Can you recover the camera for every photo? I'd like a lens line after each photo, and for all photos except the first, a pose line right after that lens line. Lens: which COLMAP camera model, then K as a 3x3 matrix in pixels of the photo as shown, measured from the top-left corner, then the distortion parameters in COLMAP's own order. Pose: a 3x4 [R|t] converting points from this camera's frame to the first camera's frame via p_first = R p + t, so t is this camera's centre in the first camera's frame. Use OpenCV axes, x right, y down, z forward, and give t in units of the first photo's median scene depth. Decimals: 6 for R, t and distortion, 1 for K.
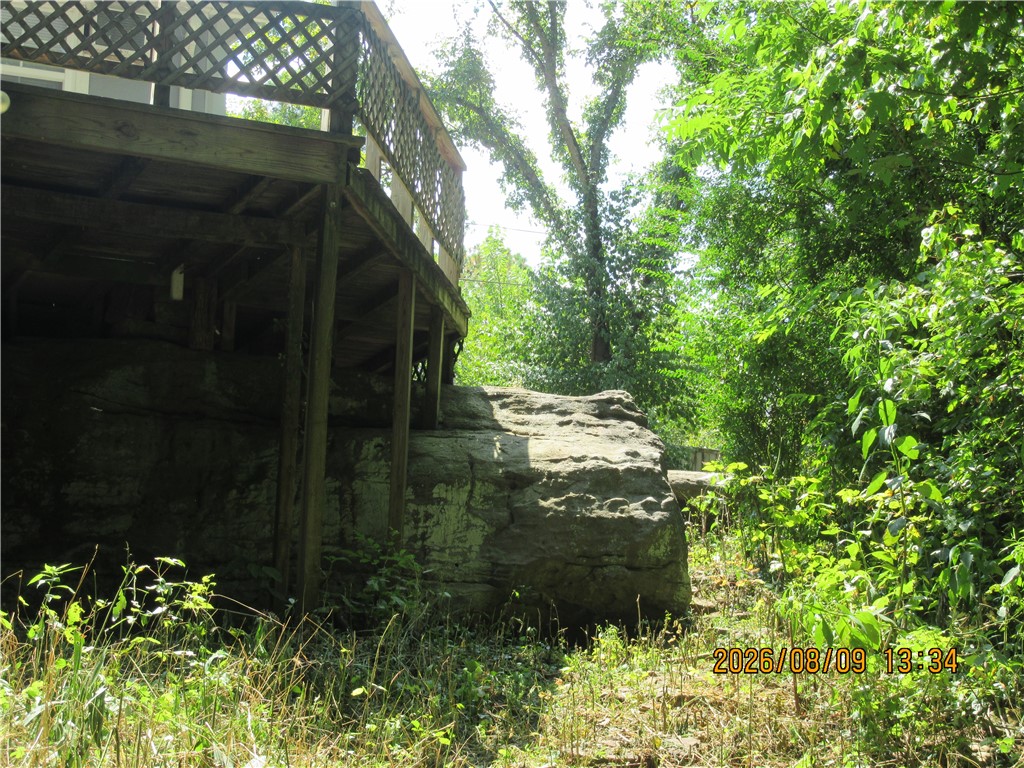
lens RADIAL K [[2394.9, 0, 512.0], [0, 2394.9, 384.0], [0, 0, 1]] dist [0.060696, 0.059308]
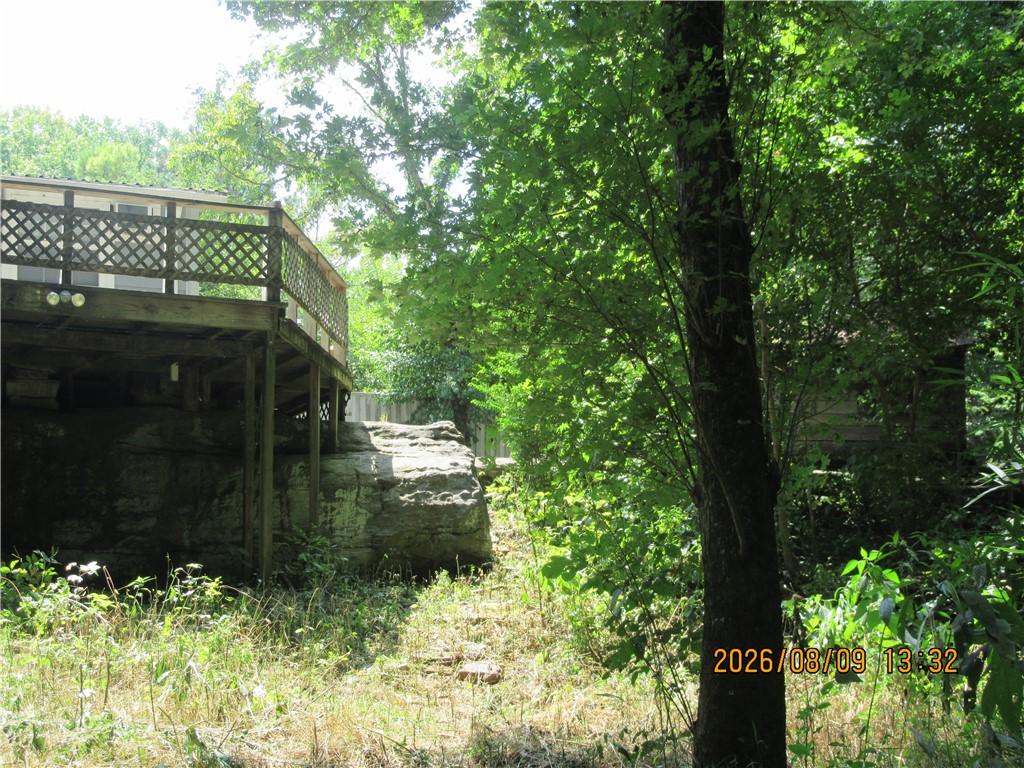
lens RADIAL K [[1963.0, 0, 512.0], [0, 1963.0, 384.0], [0, 0, 1]] dist [0.074715, 0.140960]
pose [[0.997693, -0.037579, 0.056536, 0.015626], [0.034792, 0.998168, 0.049499, -0.096019], [-0.058292, -0.047418, 0.997173, -0.377601]]
